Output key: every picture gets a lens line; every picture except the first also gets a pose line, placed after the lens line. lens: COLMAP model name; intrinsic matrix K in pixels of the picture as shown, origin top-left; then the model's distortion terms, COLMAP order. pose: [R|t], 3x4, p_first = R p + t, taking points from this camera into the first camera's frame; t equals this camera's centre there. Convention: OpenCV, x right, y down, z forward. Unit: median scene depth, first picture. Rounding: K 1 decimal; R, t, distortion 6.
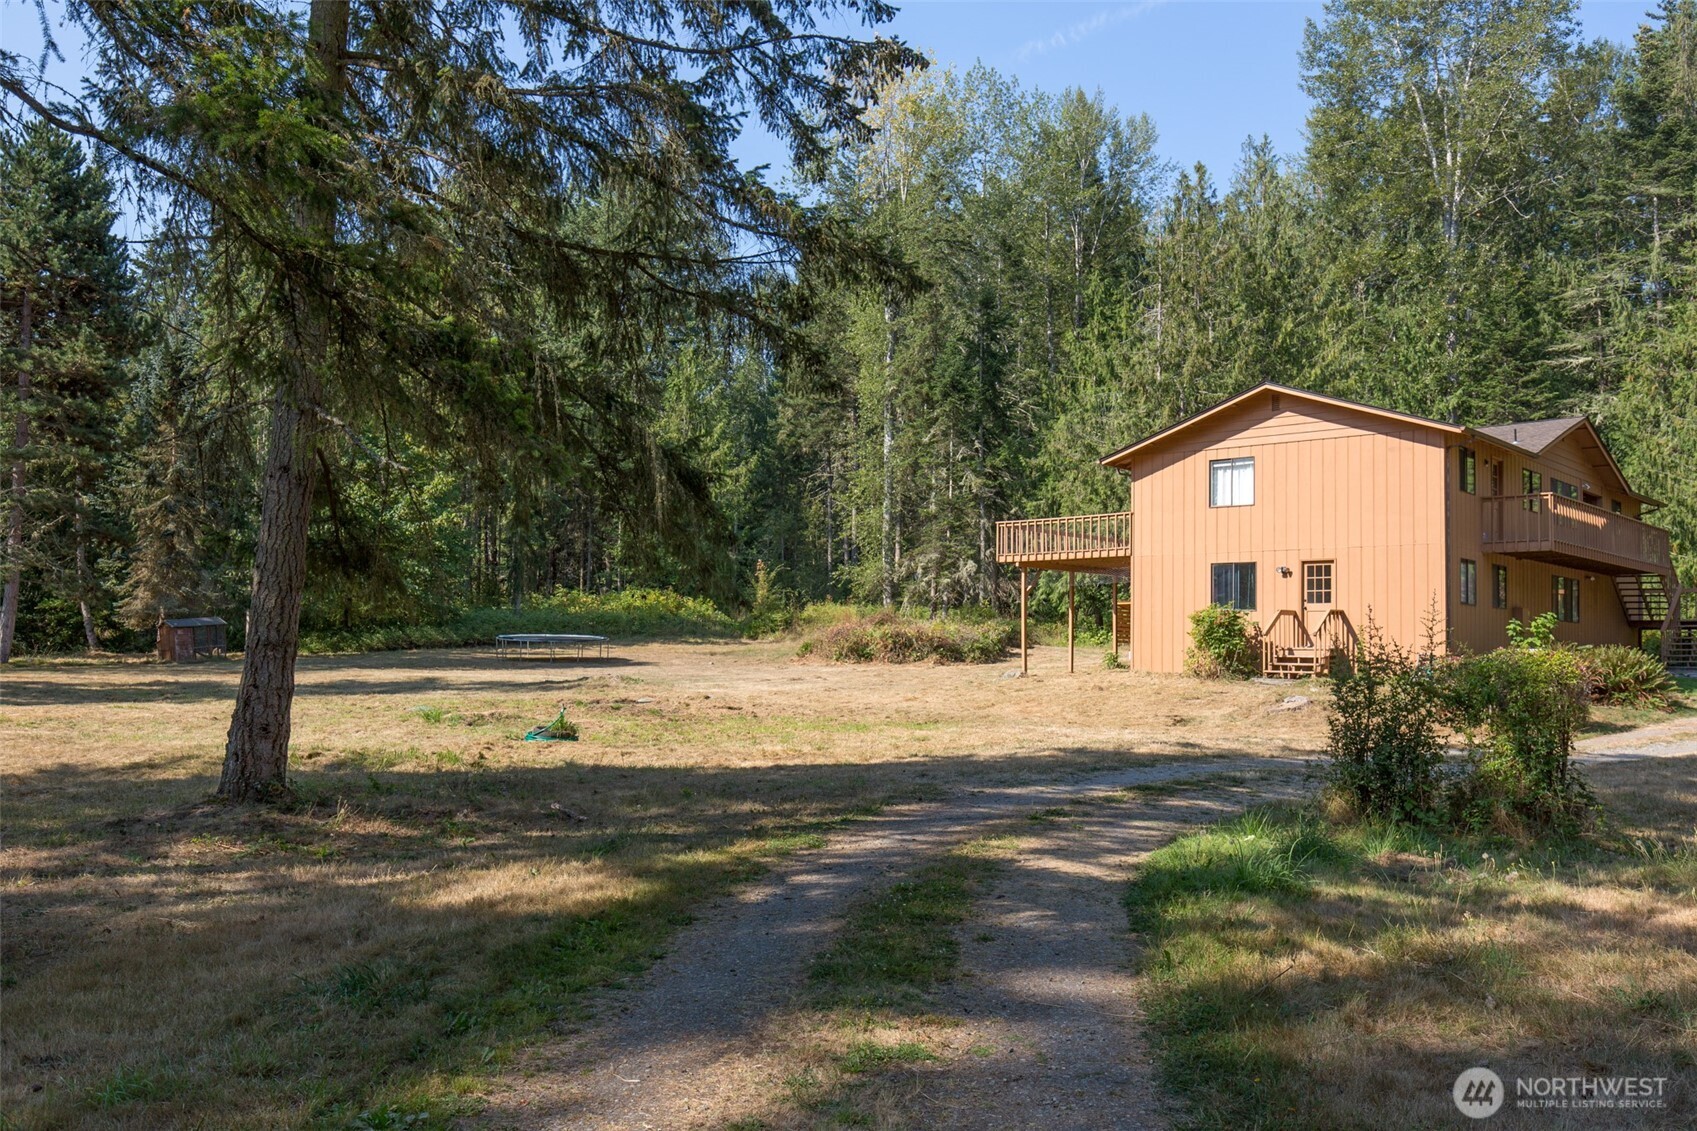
lens RADIAL K [[1473.5, 0, 848.5], [0, 1473.5, 565.5], [0, 0, 1]] dist [-0.009706, -0.030270]
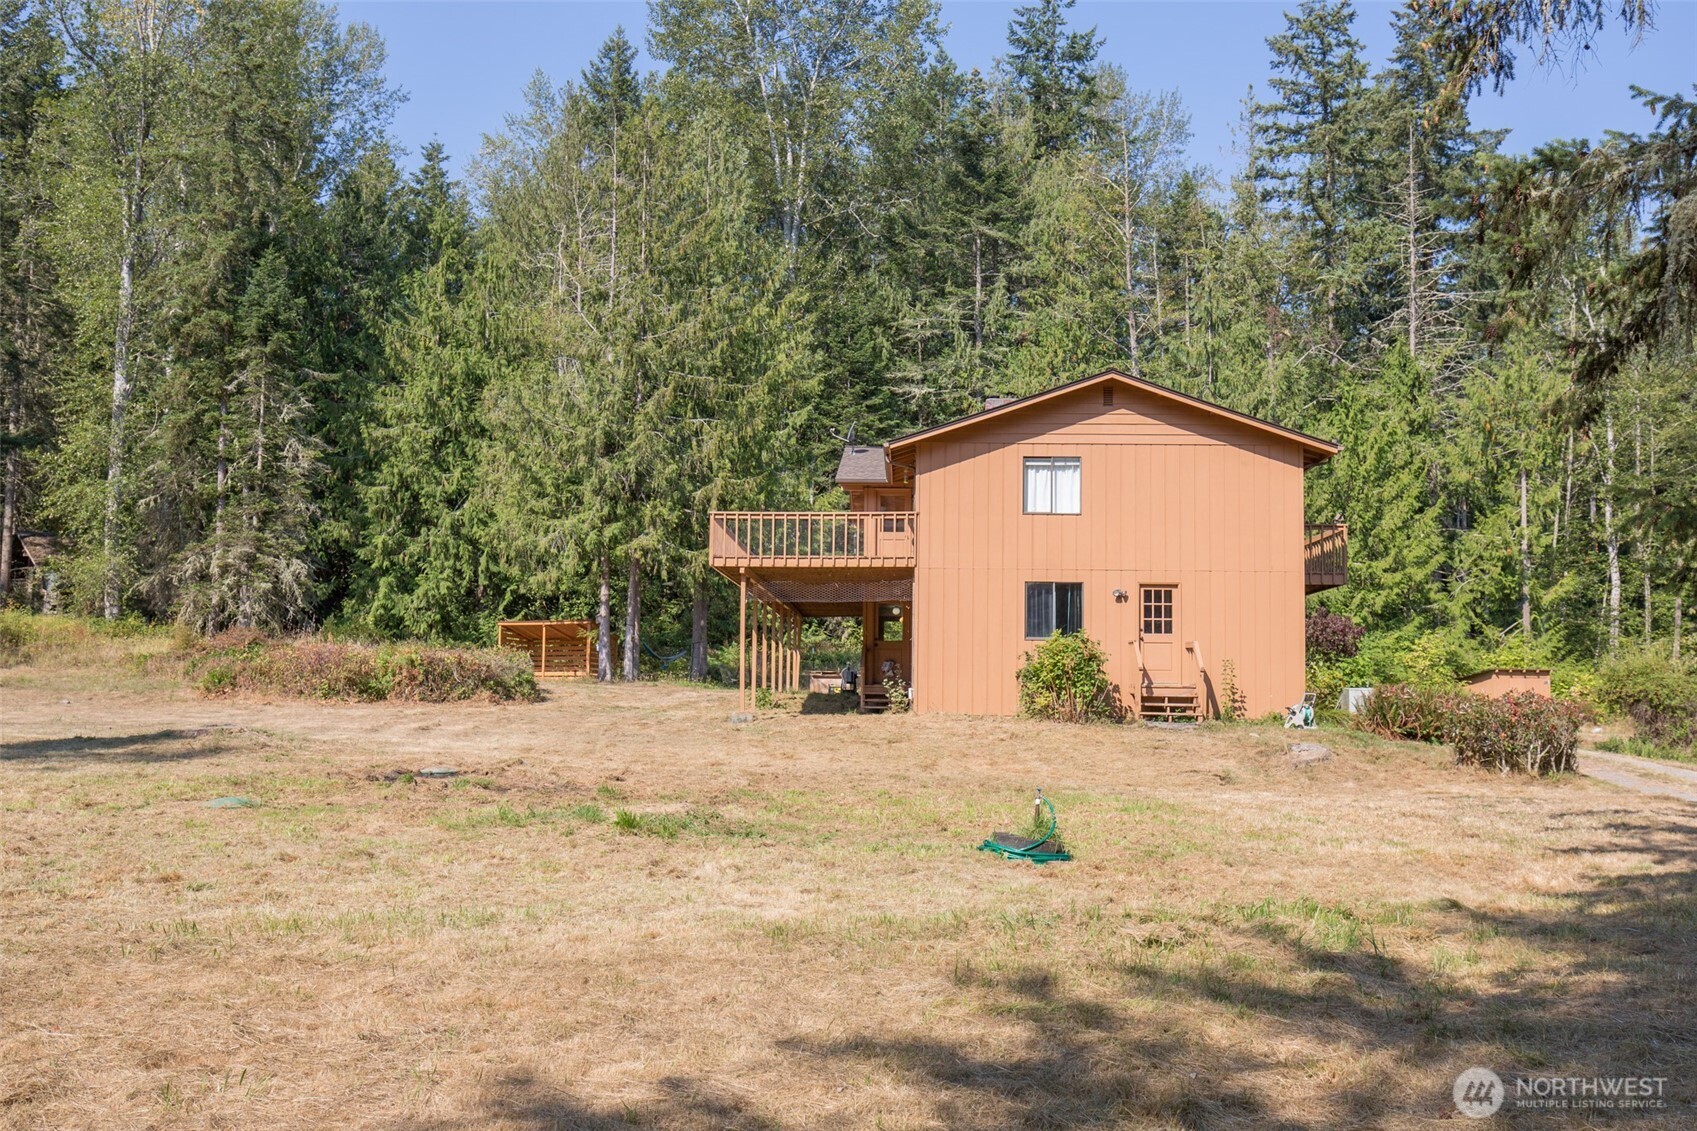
lens RADIAL K [[1599.7, 0, 848.5], [0, 1599.7, 565.5], [0, 0, 1]] dist [0.049715, -0.168616]
pose [[0.756352, 0.051764, 0.652113, -0.415920], [-0.042274, 0.998648, -0.030239, 0.020991], [-0.652797, -0.004696, 0.757518, 0.388211]]
